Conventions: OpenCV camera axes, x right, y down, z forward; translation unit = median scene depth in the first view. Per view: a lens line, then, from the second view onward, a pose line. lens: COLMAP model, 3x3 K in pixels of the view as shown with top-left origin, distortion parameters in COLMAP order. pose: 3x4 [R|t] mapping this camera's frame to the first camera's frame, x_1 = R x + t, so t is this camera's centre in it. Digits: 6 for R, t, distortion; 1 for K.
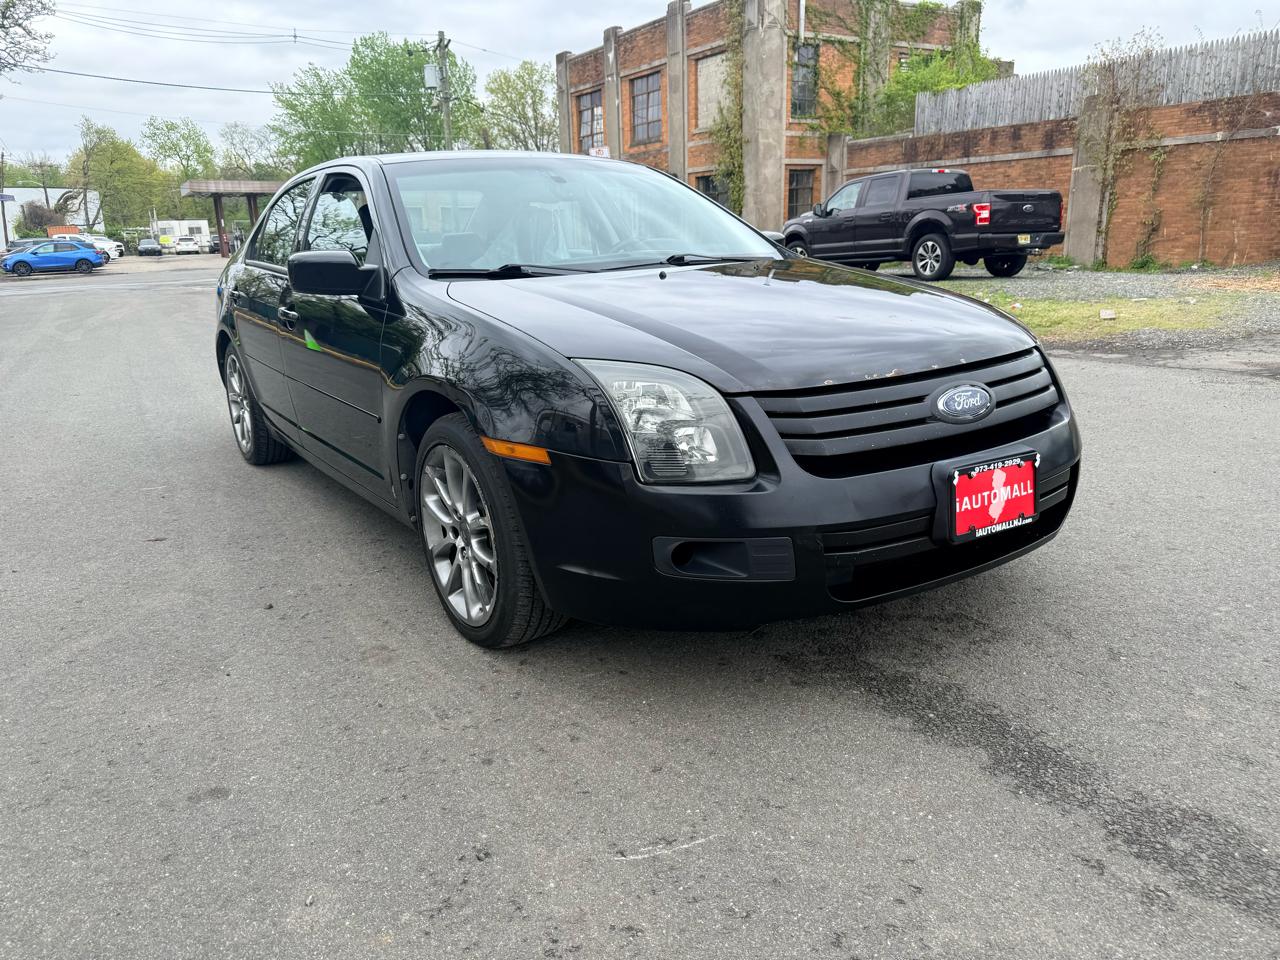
lens RADIAL K [[884.0, 0, 627.1], [0, 884.0, 475.9], [0, 0, 1]] dist [-0.003051, -0.021138]
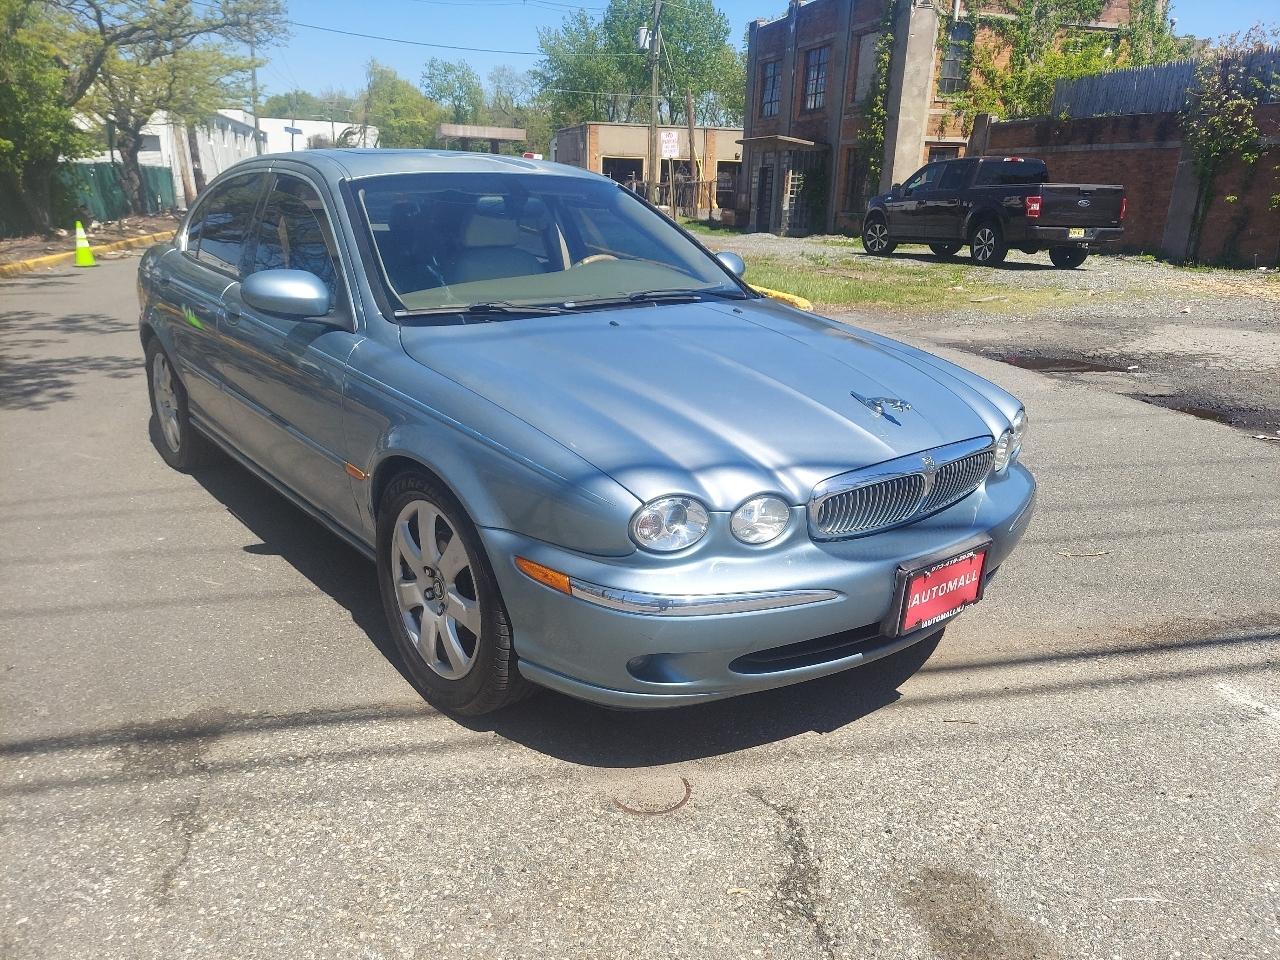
lens RADIAL K [[884.0, 0, 640.8], [0, 884.0, 489.7], [0, 0, 1]] dist [-0.003051, -0.021138]
pose [[0.965555, 0.134714, -0.222610, 0.141218], [-0.120900, 0.989856, 0.074624, 0.020164], [0.230404, -0.045140, 0.972047, -0.115370]]
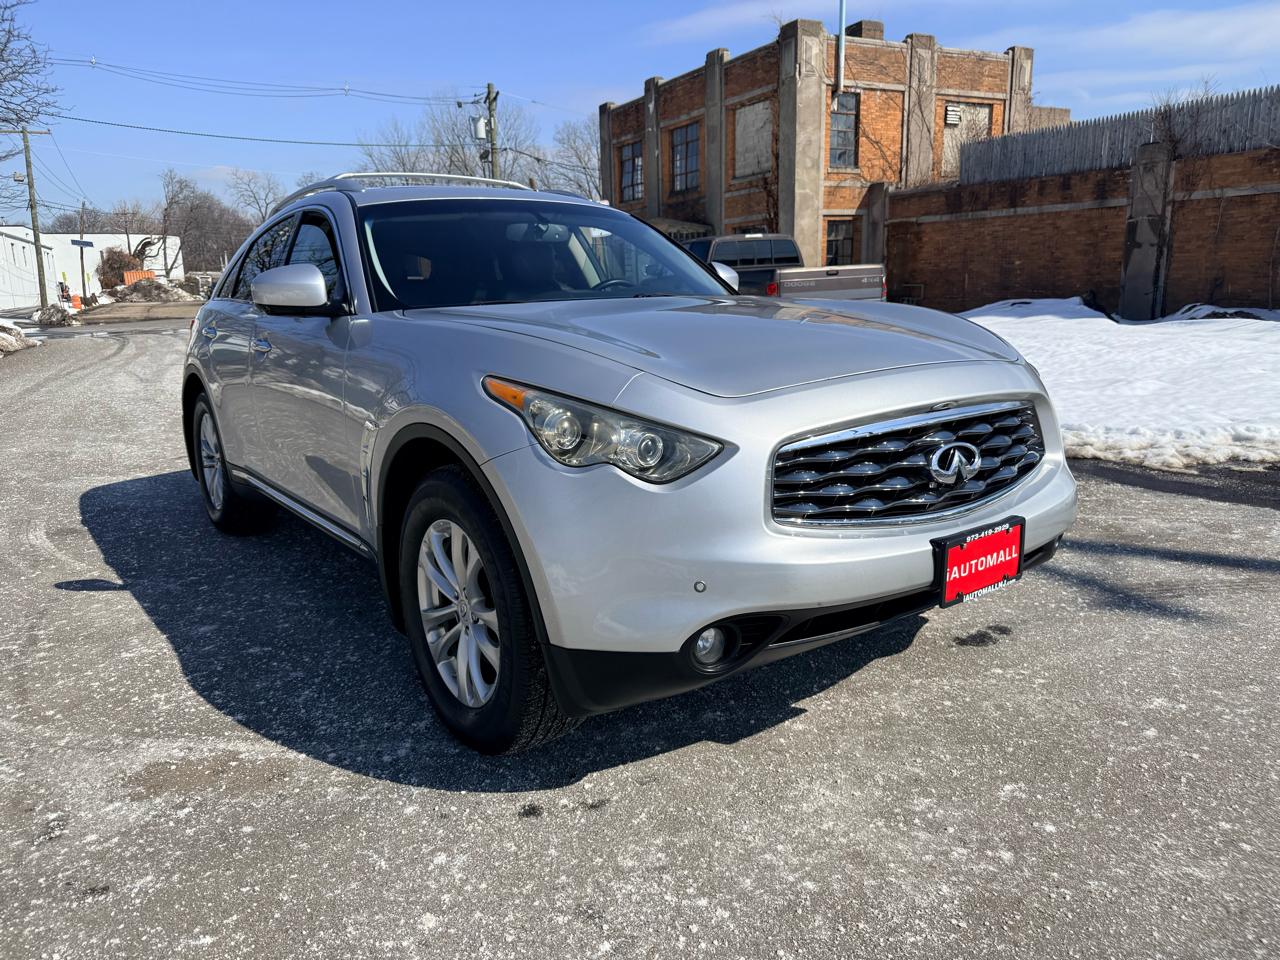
lens RADIAL K [[884.0, 0, 633.0], [0, 884.0, 471.5], [0, 0, 1]] dist [-0.003051, -0.021138]
pose [[0.997809, 0.018434, -0.063537, 0.038299], [-0.021804, 0.998369, -0.052756, -0.018308], [0.062461, 0.054026, 0.996584, 0.042675]]
